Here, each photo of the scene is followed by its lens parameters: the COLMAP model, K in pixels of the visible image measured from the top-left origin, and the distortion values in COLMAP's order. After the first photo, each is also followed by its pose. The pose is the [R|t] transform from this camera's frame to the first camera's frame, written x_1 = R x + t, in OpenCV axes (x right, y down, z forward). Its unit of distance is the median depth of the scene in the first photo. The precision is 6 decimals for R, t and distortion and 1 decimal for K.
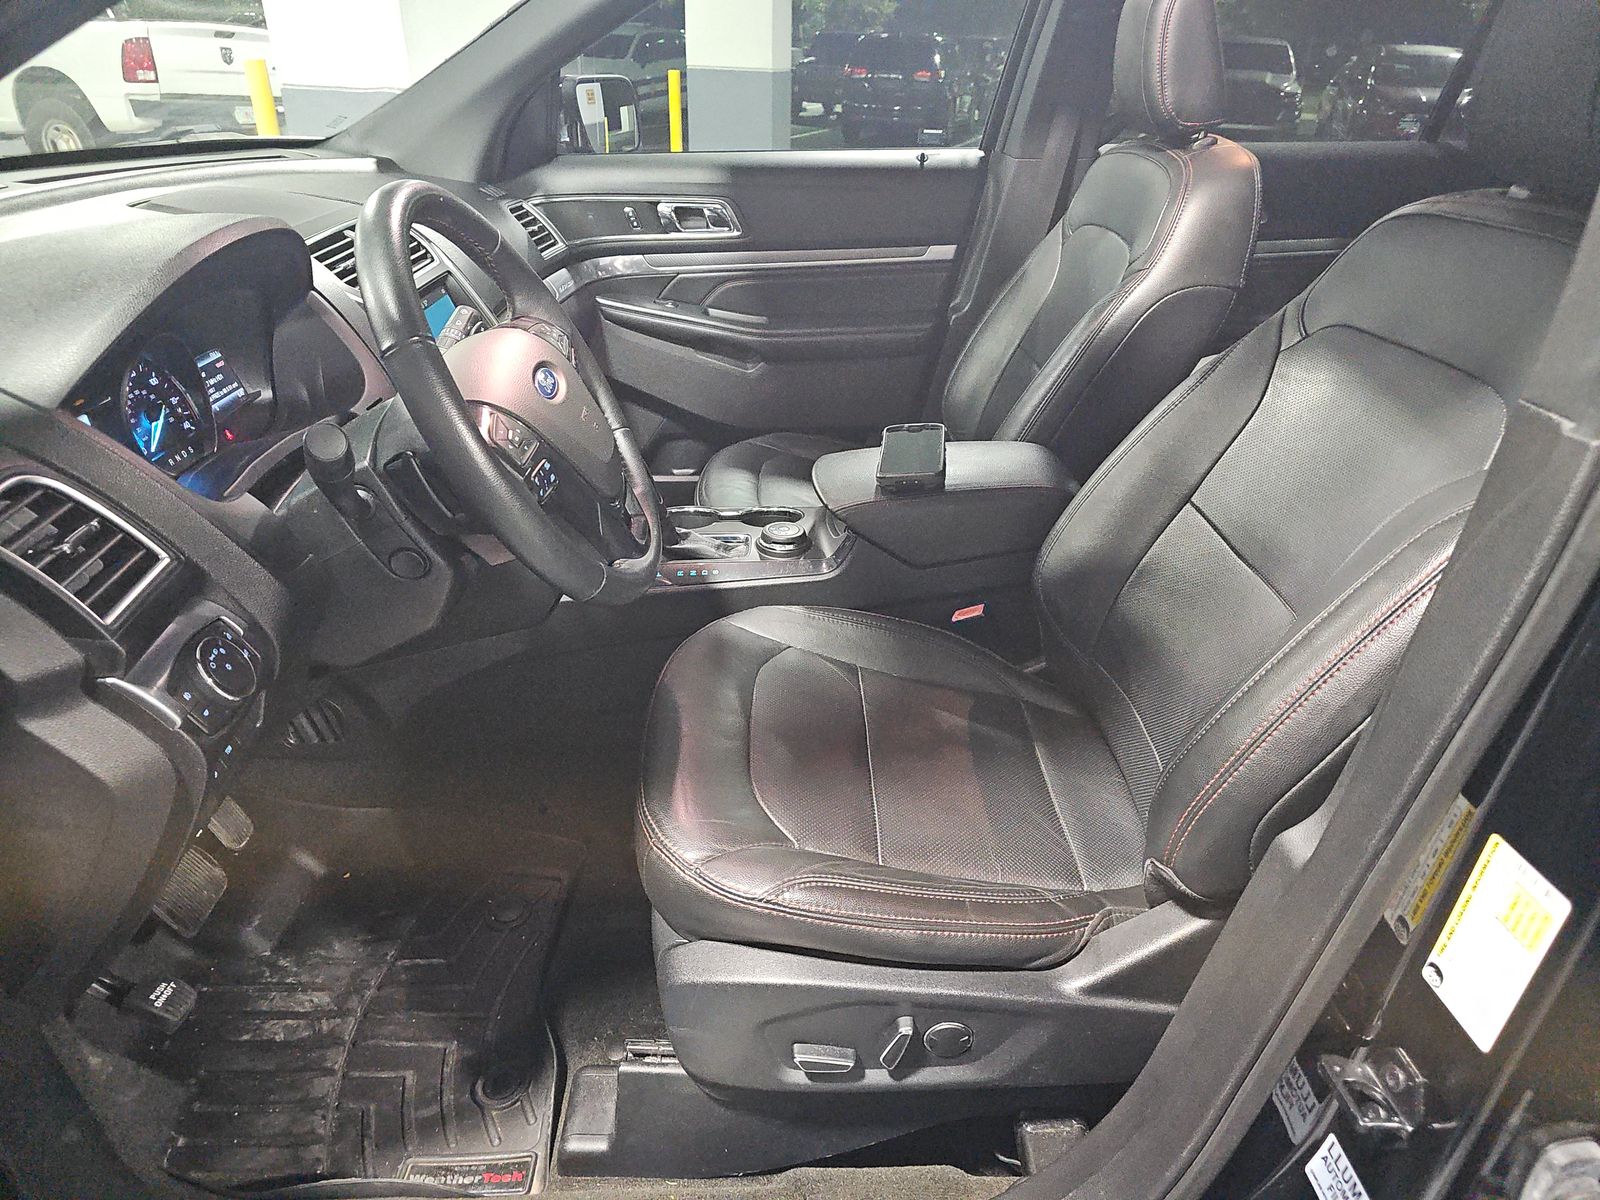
lens RADIAL K [[1055.7, 0, 800.0], [0, 1055.7, 600.0], [0, 0, 1]] dist [0.001771, -0.001556]
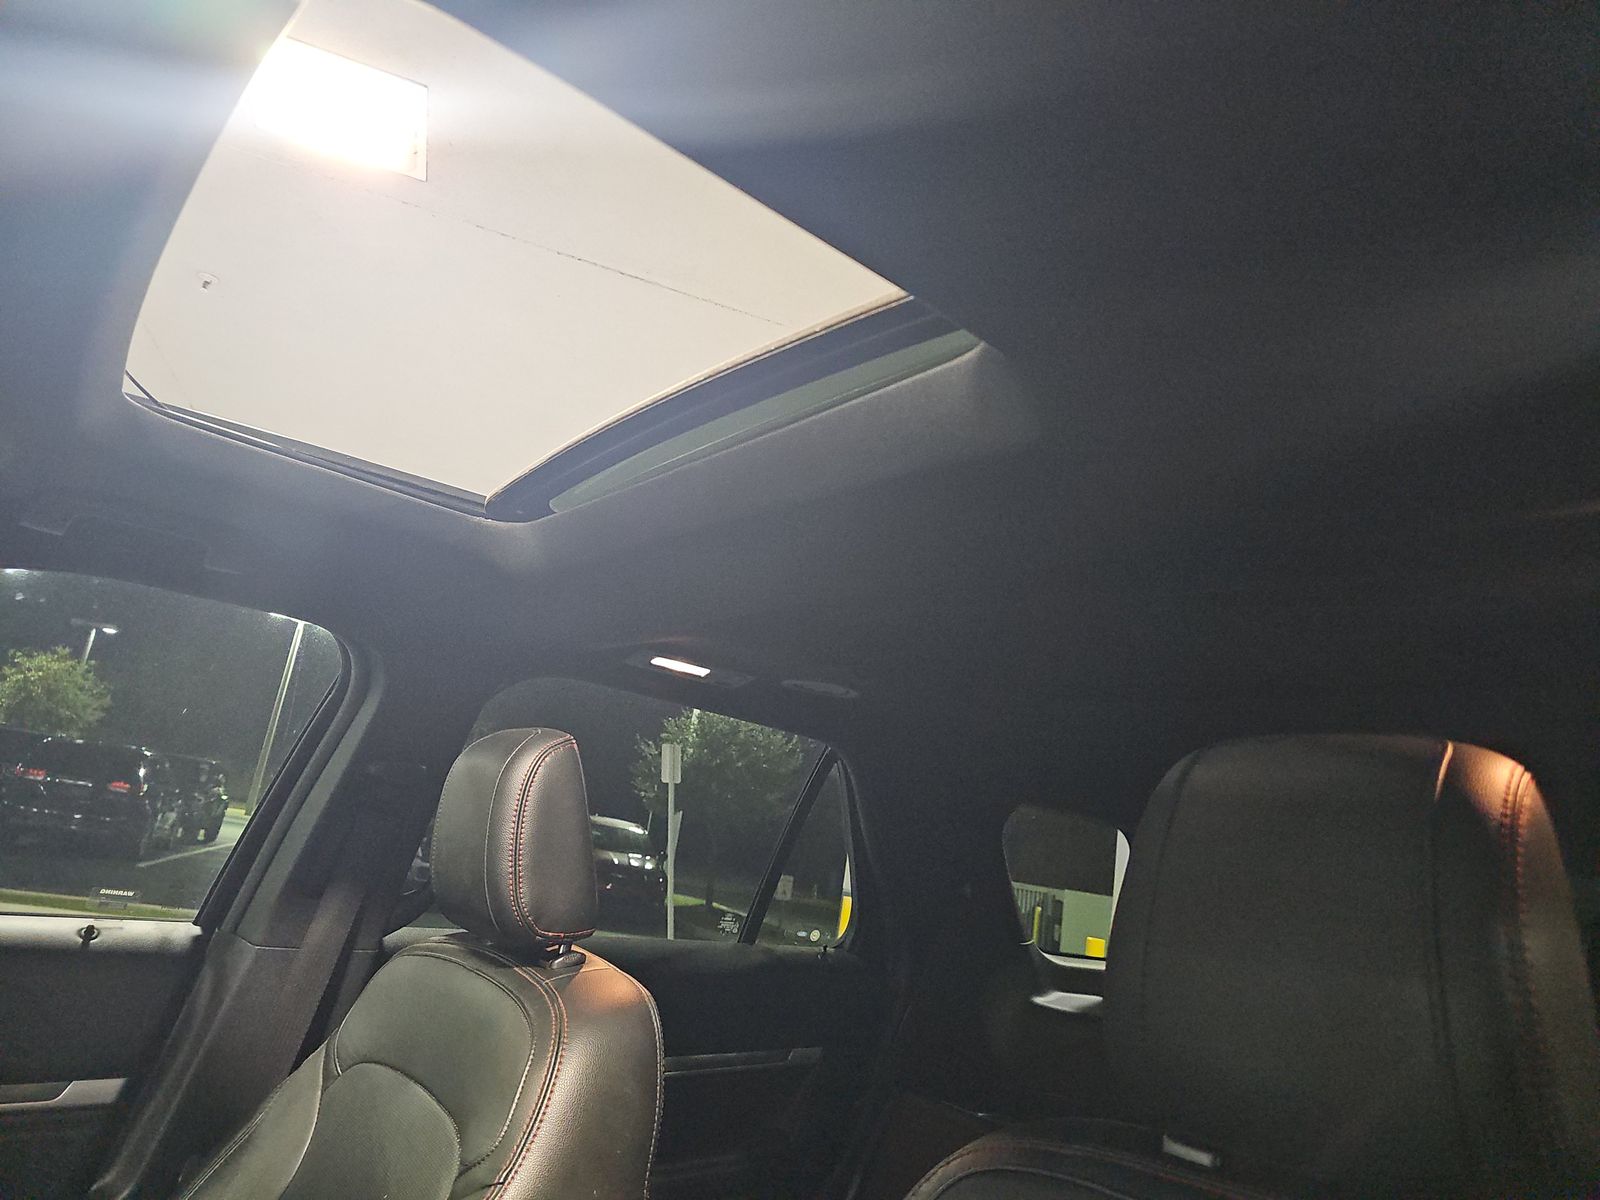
lens RADIAL K [[1067.4, 0, 800.0], [0, 1067.4, 600.0], [0, 0, 1]] dist [0.001896, 0.036100]
pose [[0.781975, 0.233149, 0.578063, 0.030018], [0.172281, 0.810434, -0.559924, -0.149705], [-0.599028, 0.537436, 0.593572, 0.265756]]
